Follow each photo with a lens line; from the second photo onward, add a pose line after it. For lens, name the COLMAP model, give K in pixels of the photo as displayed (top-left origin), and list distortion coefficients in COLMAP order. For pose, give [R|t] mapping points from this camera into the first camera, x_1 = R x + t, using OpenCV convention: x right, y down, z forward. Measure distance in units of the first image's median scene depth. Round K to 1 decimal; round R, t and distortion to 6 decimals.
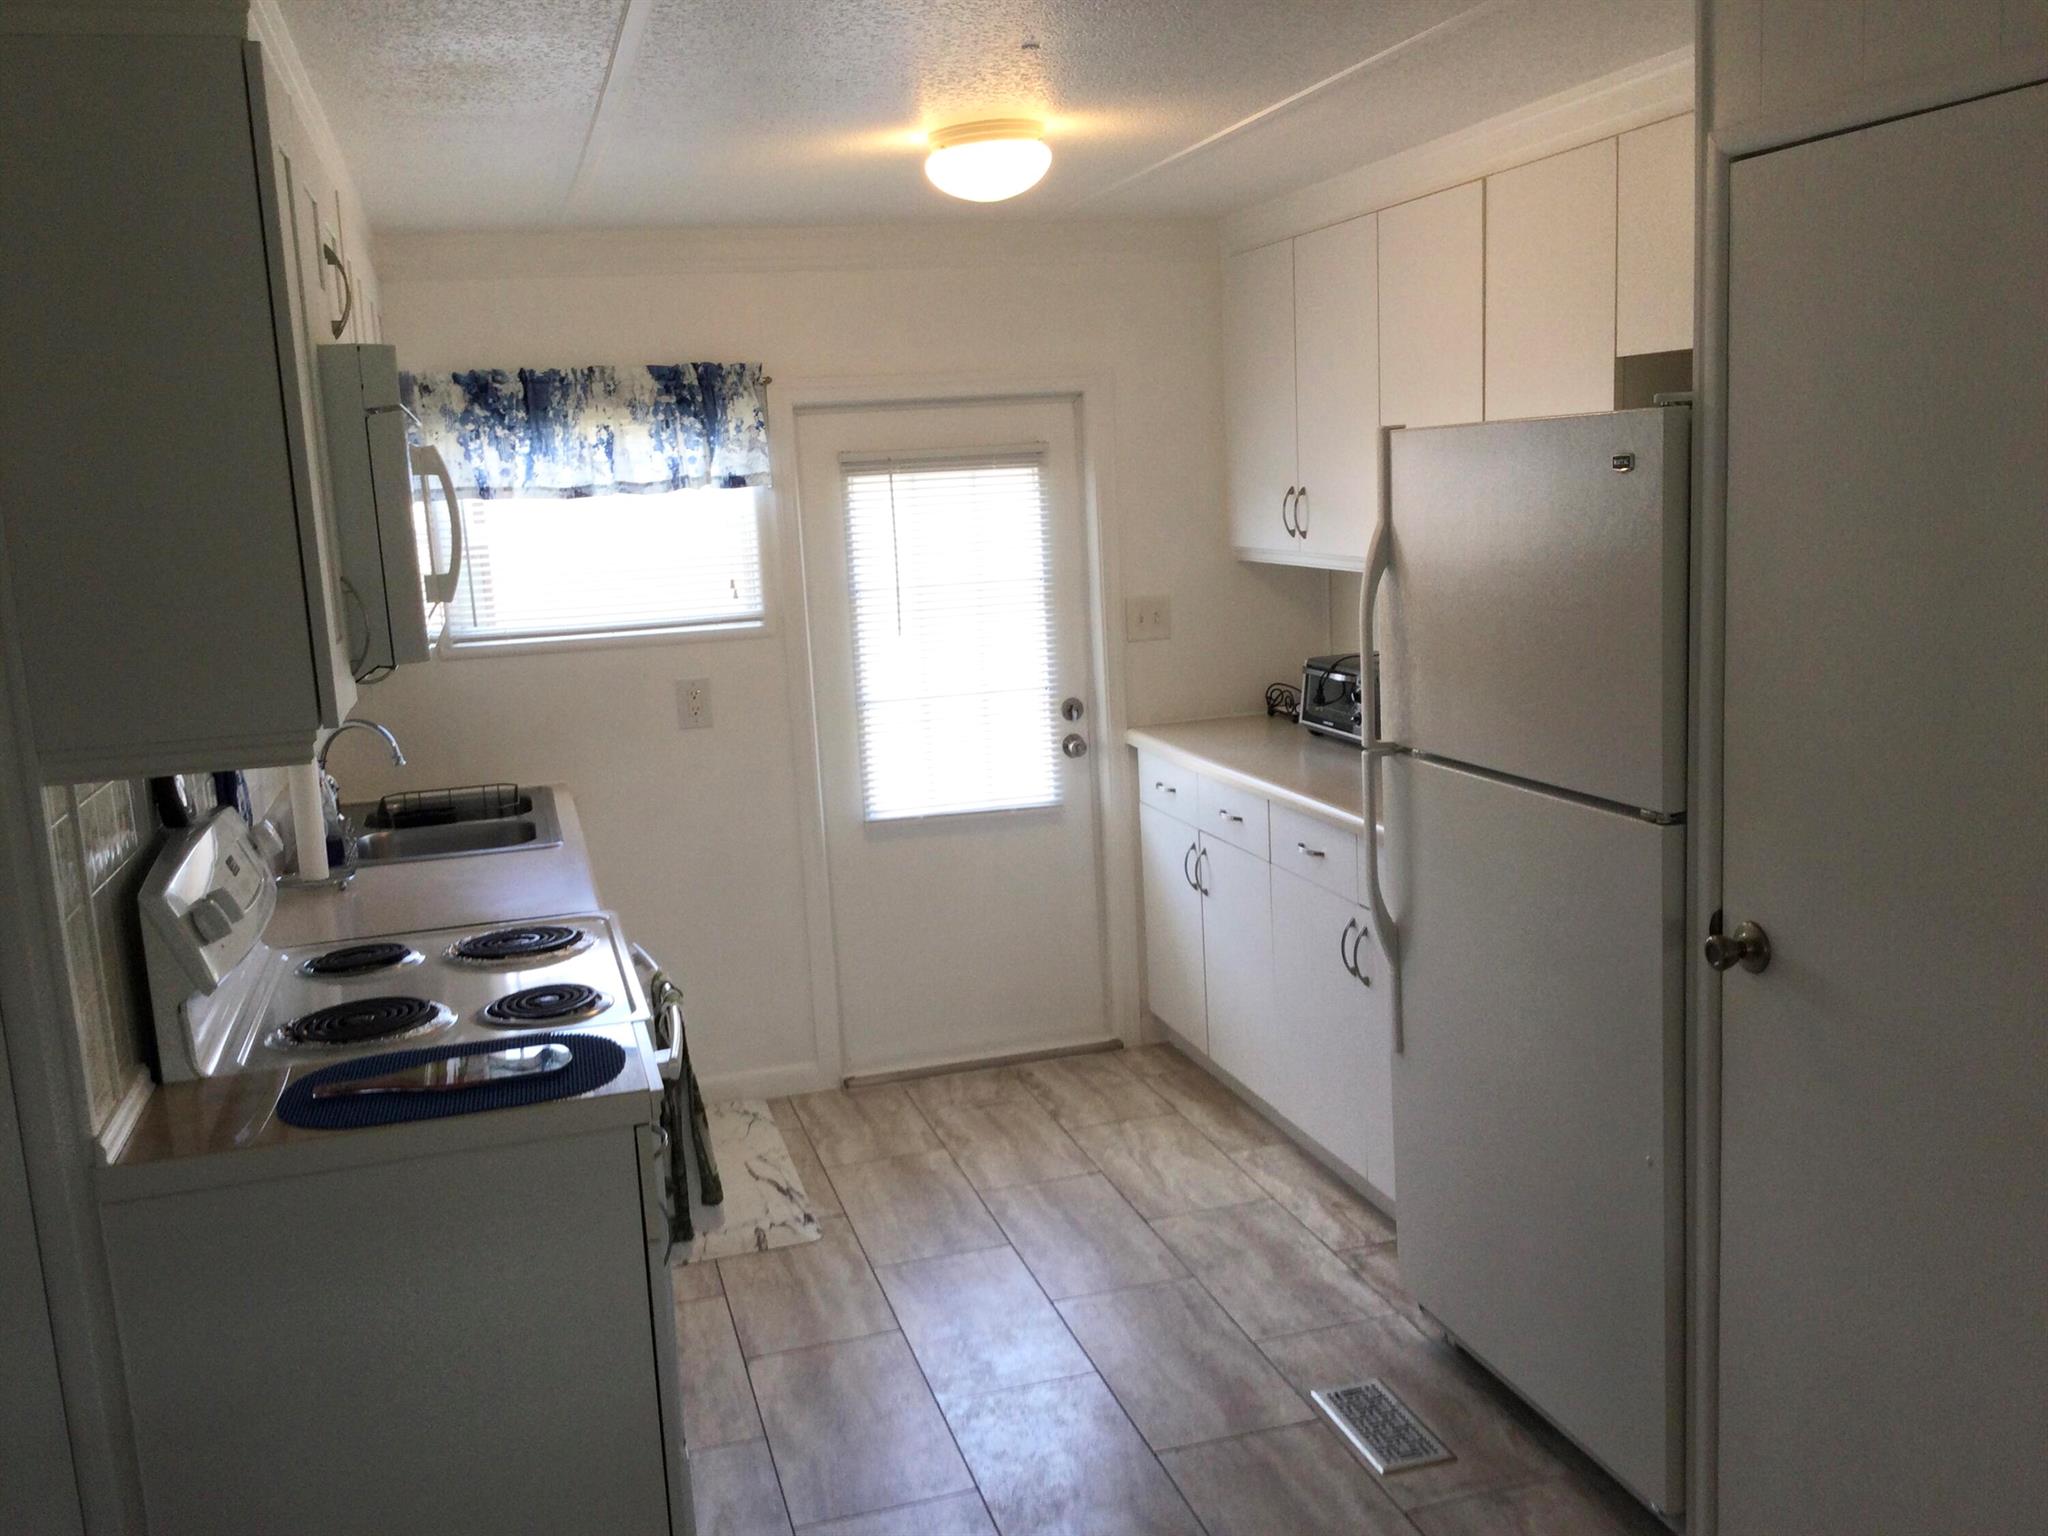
lens RADIAL K [[1870.1, 0, 1026.2], [0, 1870.1, 798.7], [0, 0, 1]] dist [0.133296, -0.305268]
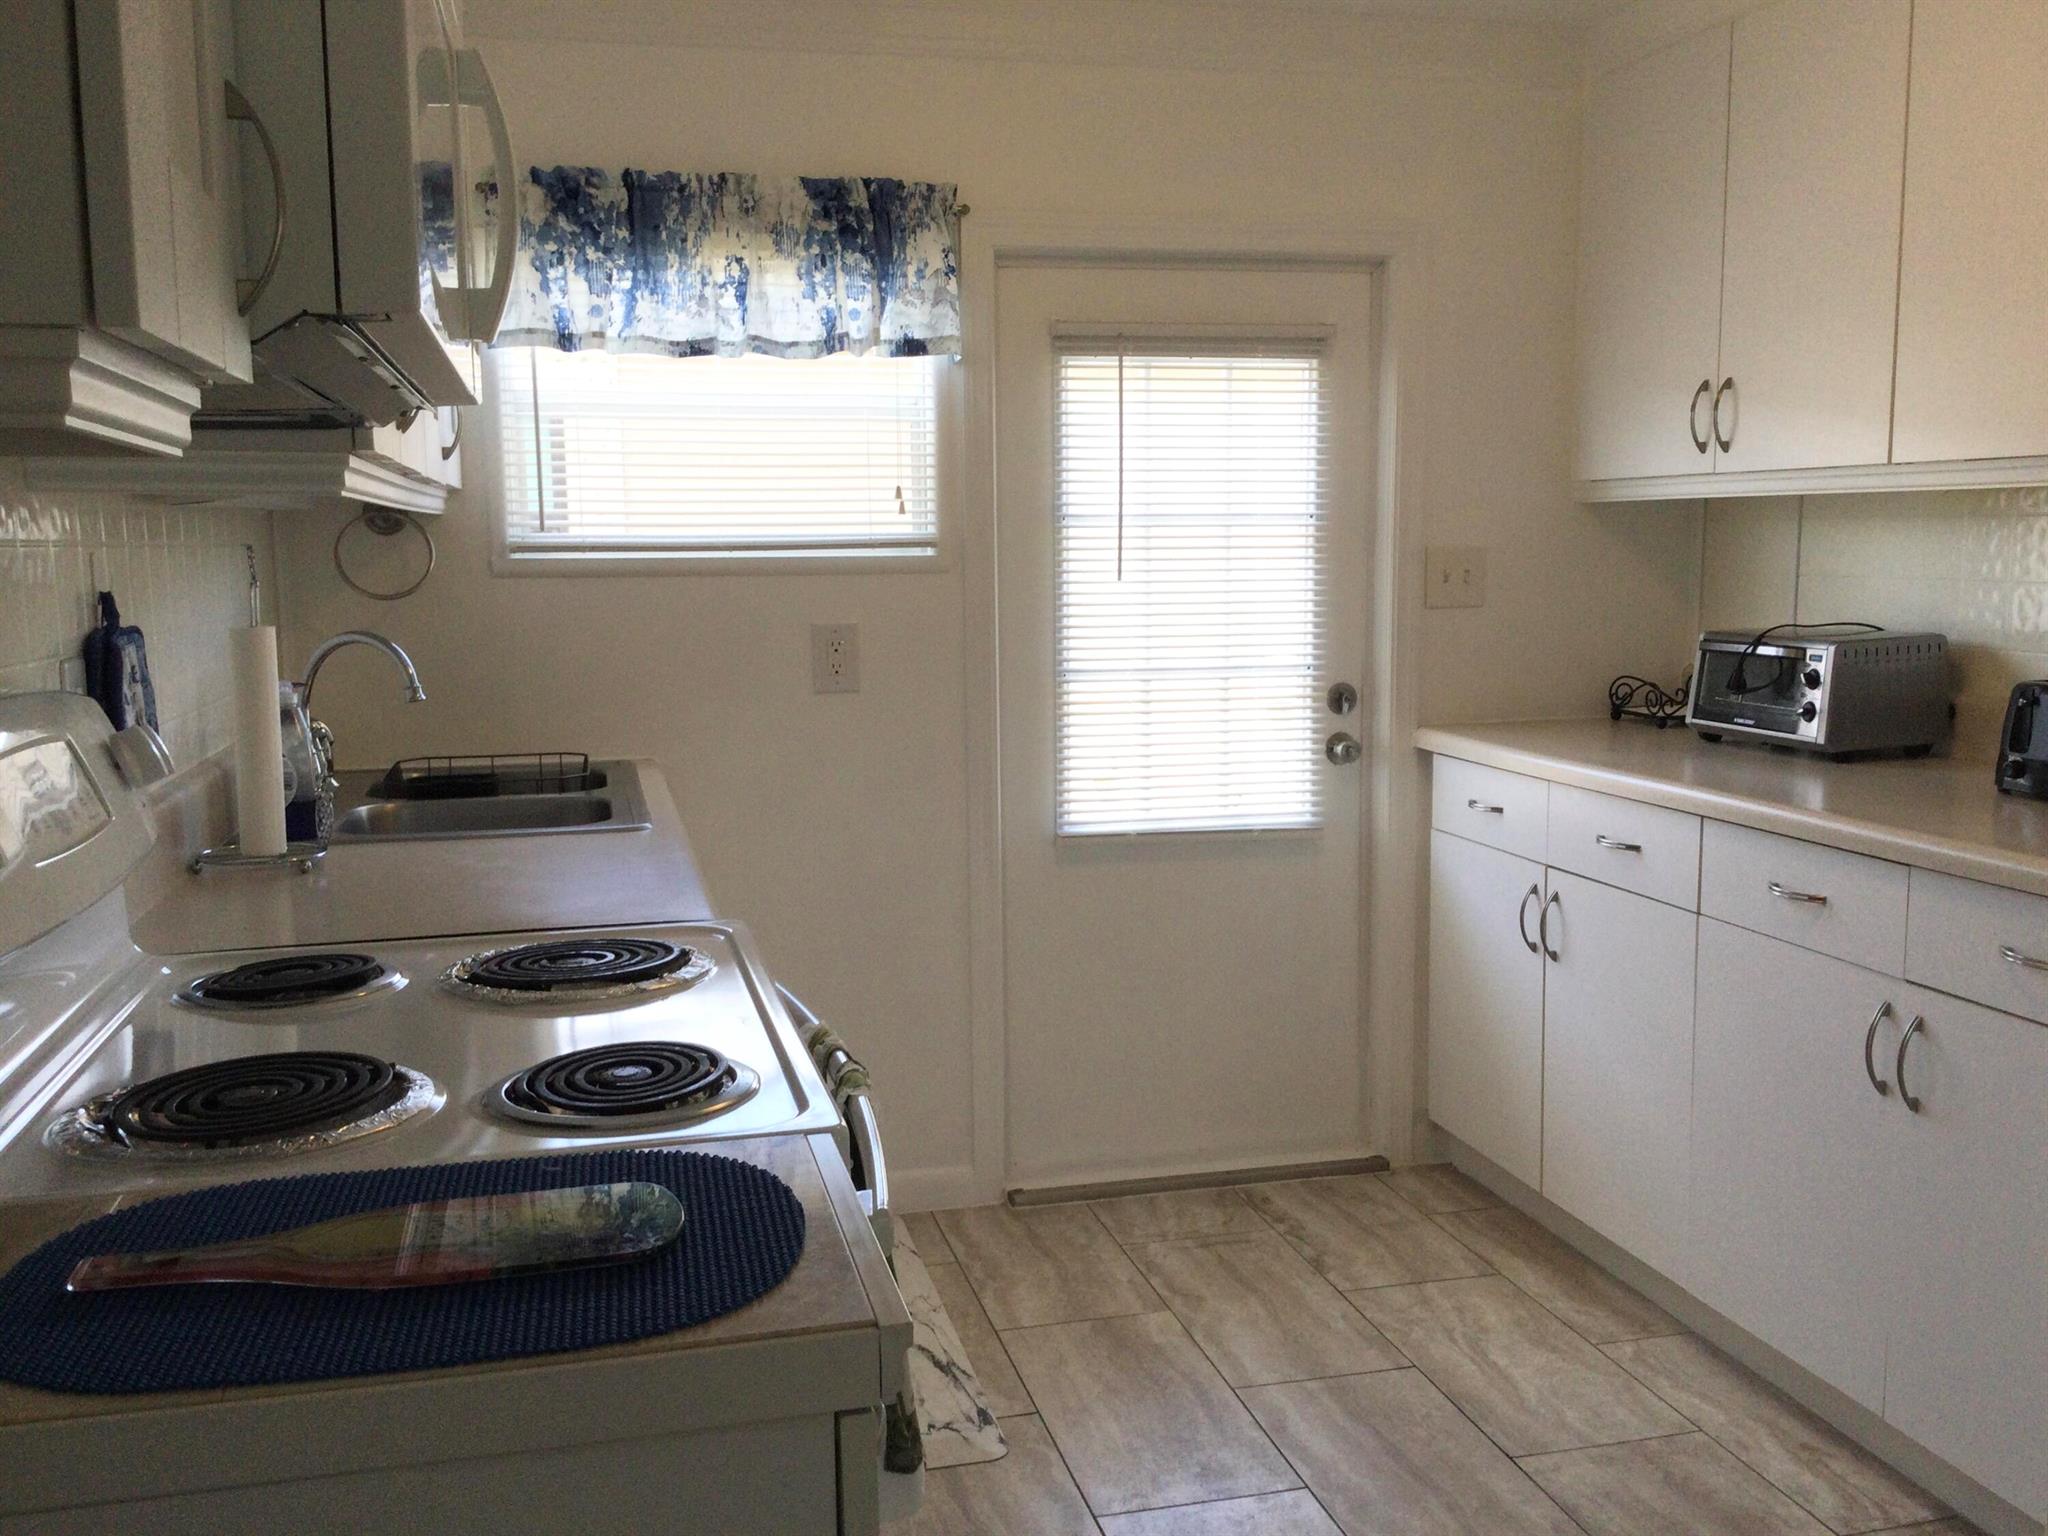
lens RADIAL K [[1831.8, 0, 1015.7], [0, 1831.8, 793.6], [0, 0, 1]] dist [0.130208, -0.282221]
pose [[0.998312, 0.046788, -0.034421, -0.084990], [-0.048273, 0.997880, -0.043651, 0.030174], [0.032305, 0.045239, 0.998454, 0.315349]]
